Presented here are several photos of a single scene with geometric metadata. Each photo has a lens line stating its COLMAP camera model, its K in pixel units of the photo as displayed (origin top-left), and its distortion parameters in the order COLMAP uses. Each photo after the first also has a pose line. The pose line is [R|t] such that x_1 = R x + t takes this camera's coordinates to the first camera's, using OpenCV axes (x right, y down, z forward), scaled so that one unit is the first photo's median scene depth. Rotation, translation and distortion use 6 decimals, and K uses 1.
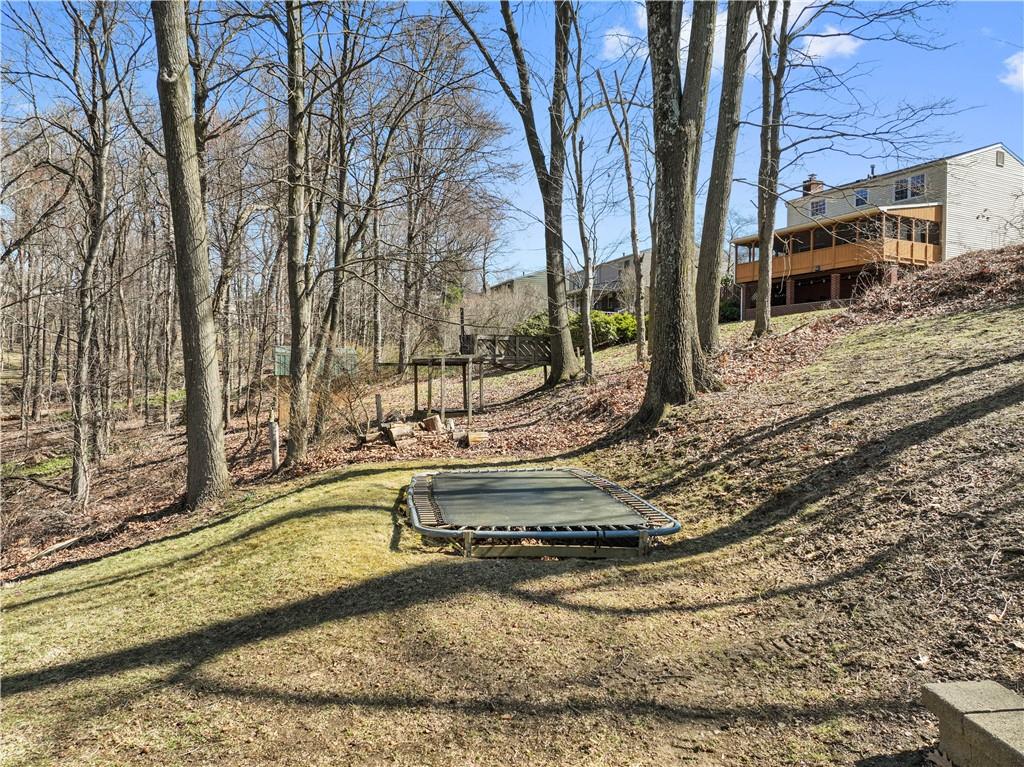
lens RADIAL K [[714.2, 0, 513.3], [0, 714.2, 383.9], [0, 0, 1]] dist [0.004536, 0.002167]
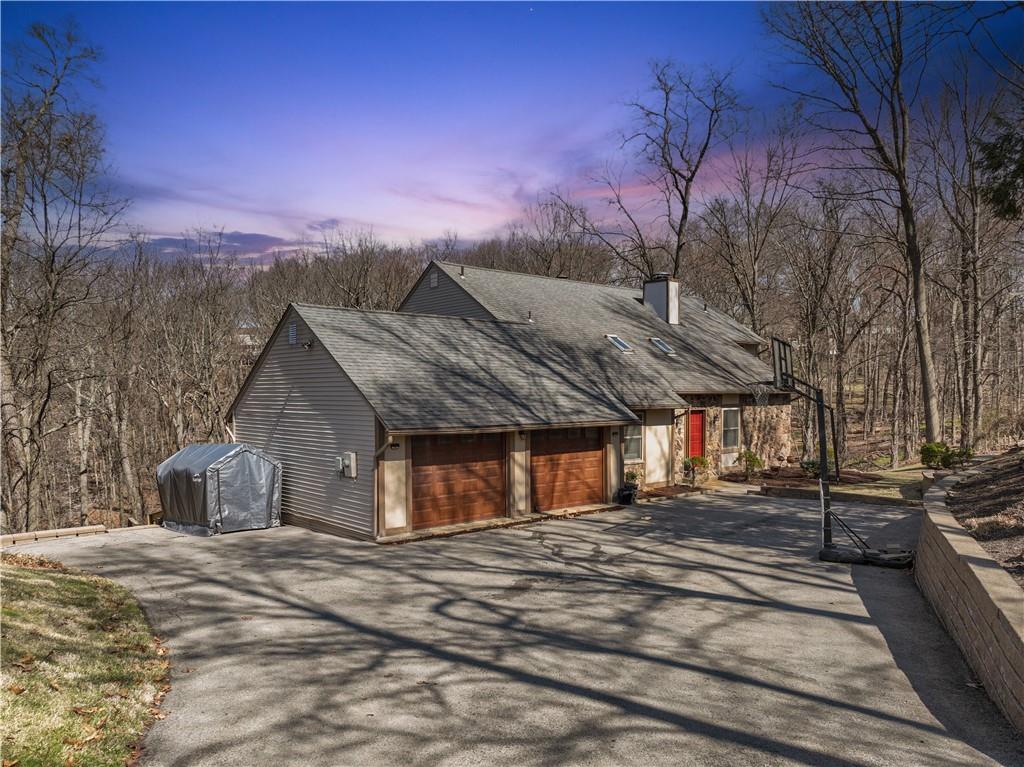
lens RADIAL K [[714.2, 0, 513.1], [0, 714.2, 383.9], [0, 0, 1]] dist [0.004536, 0.002167]
pose [[0.493930, -0.000195, -0.869501, 0.321552], [-0.013505, 0.999878, -0.007896, -0.037319], [0.869397, 0.015643, 0.493867, -0.481717]]
